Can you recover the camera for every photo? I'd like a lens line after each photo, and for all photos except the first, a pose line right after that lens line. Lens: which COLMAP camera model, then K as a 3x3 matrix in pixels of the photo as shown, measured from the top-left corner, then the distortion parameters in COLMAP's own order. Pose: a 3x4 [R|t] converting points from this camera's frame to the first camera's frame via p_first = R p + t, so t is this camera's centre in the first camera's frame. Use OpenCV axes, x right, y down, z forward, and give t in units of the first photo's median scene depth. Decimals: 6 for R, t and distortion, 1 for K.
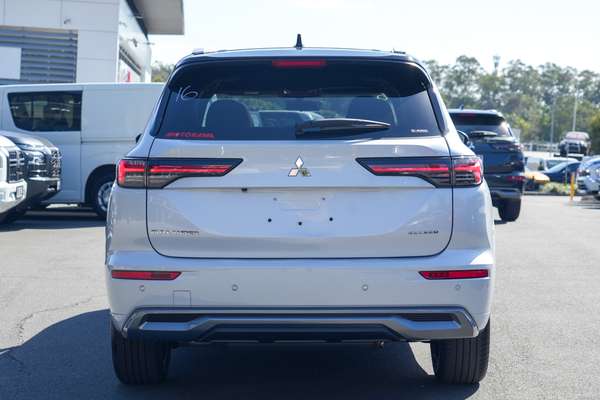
lens RADIAL K [[1078.7, 0, 300.0], [0, 1078.7, 199.4], [0, 0, 1]] dist [0.024244, 0.000000]
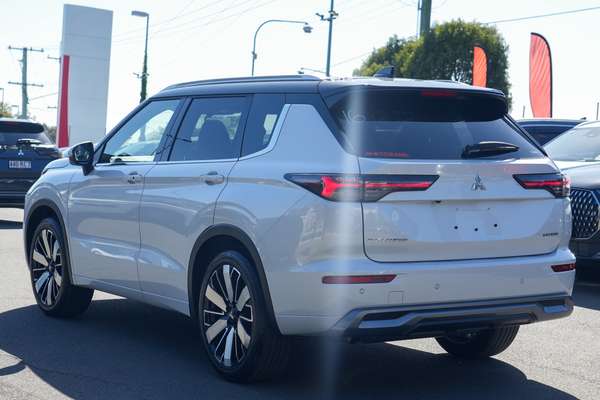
lens RADIAL K [[999.9, 0, 300.0], [0, 999.9, 199.5], [0, 0, 1]] dist [-0.034702, 0.000000]
pose [[0.899059, -0.011500, 0.437677, -0.656042], [0.012655, 0.999920, 0.000276, -0.013732], [-0.437645, 0.005290, 0.899132, 0.094344]]
